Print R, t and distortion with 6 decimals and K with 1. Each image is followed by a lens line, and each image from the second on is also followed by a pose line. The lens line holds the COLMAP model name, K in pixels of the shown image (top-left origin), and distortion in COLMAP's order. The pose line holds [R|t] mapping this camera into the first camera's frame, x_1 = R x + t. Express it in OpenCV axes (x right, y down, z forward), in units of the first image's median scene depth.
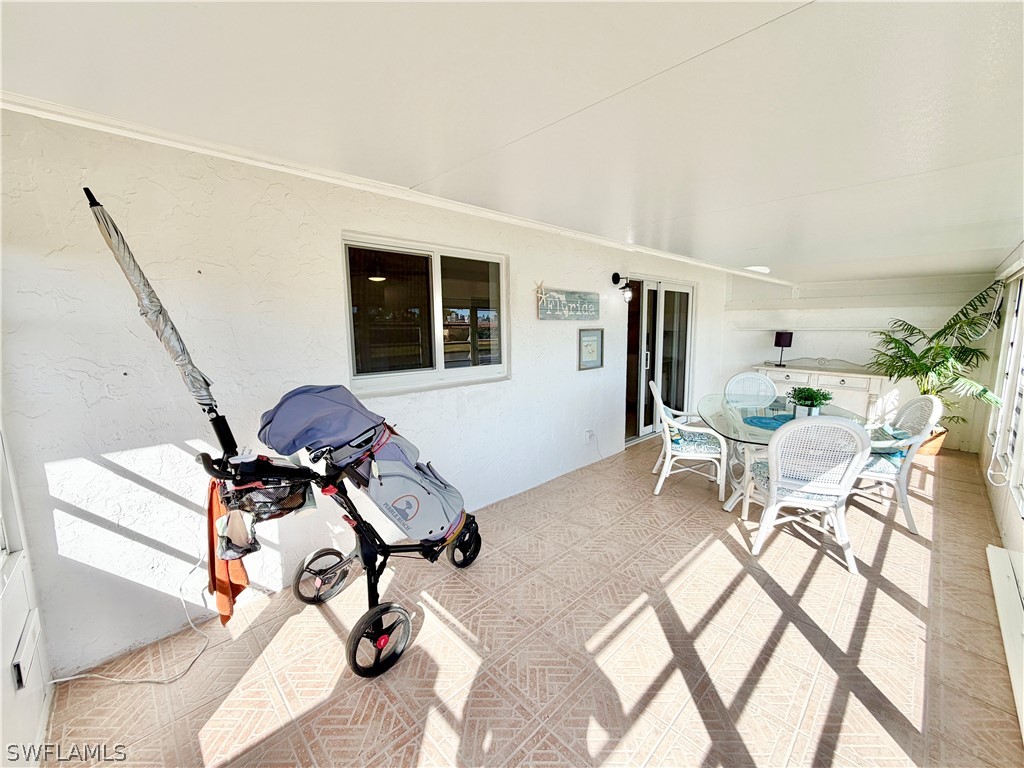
lens RADIAL K [[407.8, 0, 512.2], [0, 407.8, 382.5], [0, 0, 1]] dist [-0.001082, 0.000262]
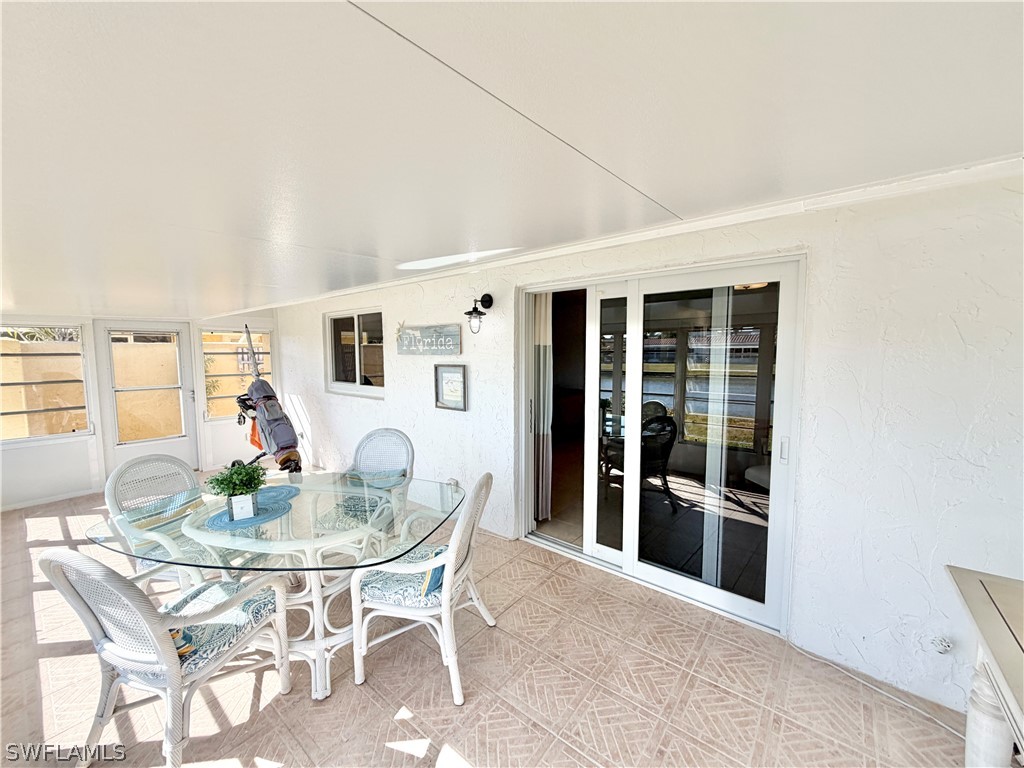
lens RADIAL K [[407.8, 0, 510.8], [0, 407.8, 384.8], [0, 0, 1]] dist [-0.001082, 0.000262]
pose [[0.114091, 0.092107, -0.989191, 1.137843], [-0.135560, 0.987823, 0.076344, -0.181656], [0.984178, 0.125385, 0.125188, 1.069070]]
